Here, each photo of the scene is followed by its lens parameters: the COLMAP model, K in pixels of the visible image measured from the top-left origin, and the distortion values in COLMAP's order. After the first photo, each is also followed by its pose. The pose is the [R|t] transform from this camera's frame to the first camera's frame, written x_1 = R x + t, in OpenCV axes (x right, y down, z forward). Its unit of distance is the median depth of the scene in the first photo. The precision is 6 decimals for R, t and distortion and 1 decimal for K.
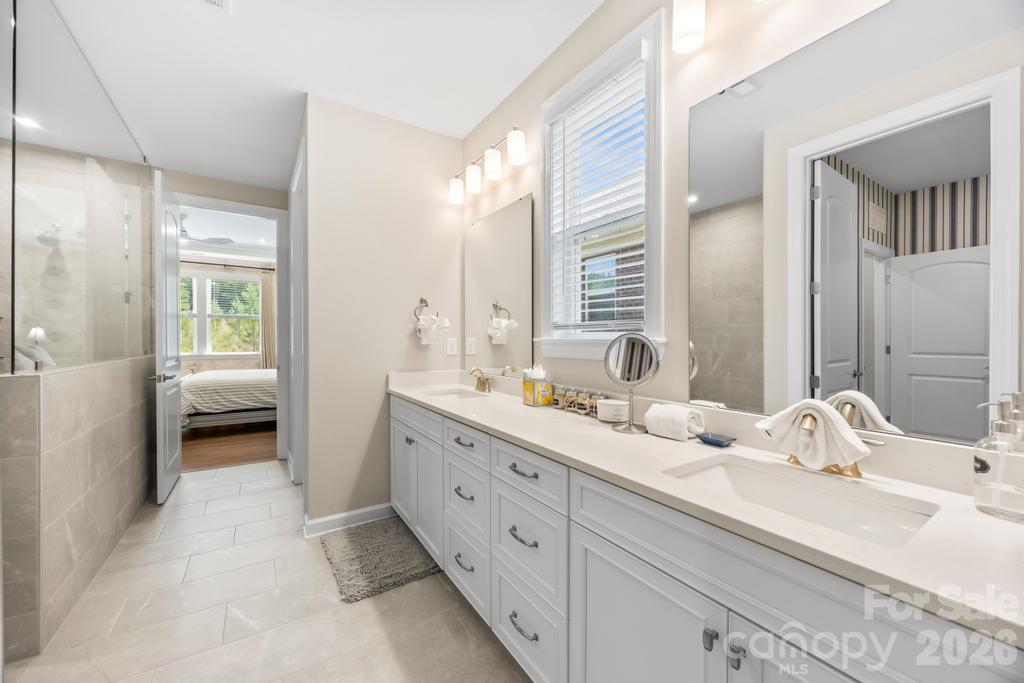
lens RADIAL K [[397.2, 0, 507.5], [0, 397.2, 342.2], [0, 0, 1]] dist [-0.002854, 0.000000]
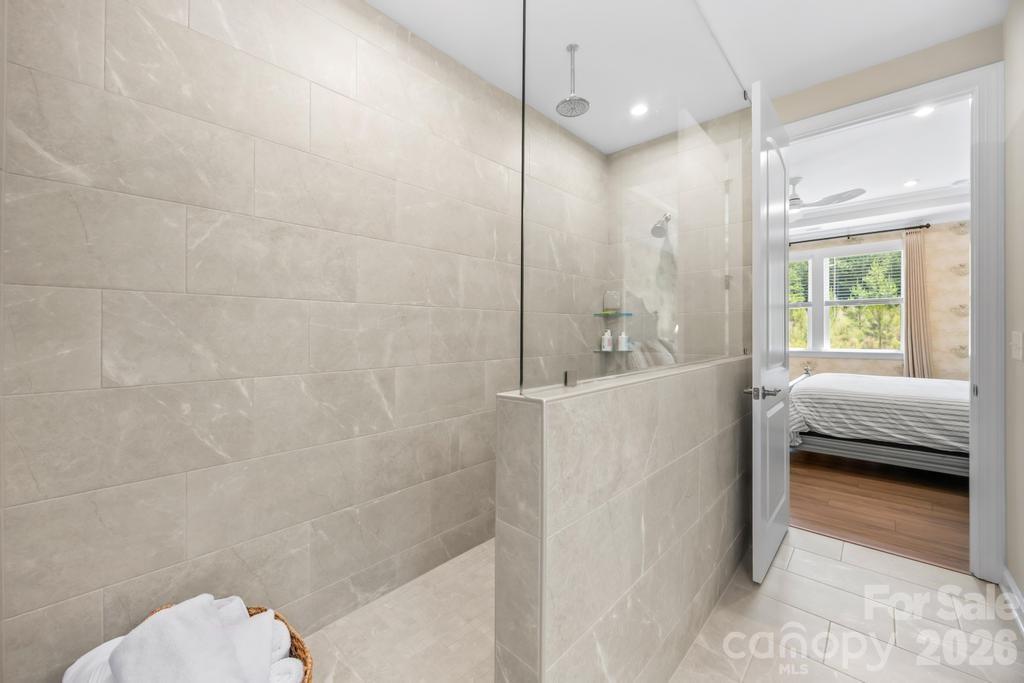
lens RADIAL K [[397.2, 0, 509.2], [0, 397.2, 337.5], [0, 0, 1]] dist [-0.002854, 0.000000]
pose [[0.252892, 0.006203, -0.967475, -0.271329], [0.000096, 0.999979, 0.006436, -0.004766], [0.967494, -0.001720, 0.252886, 0.343297]]
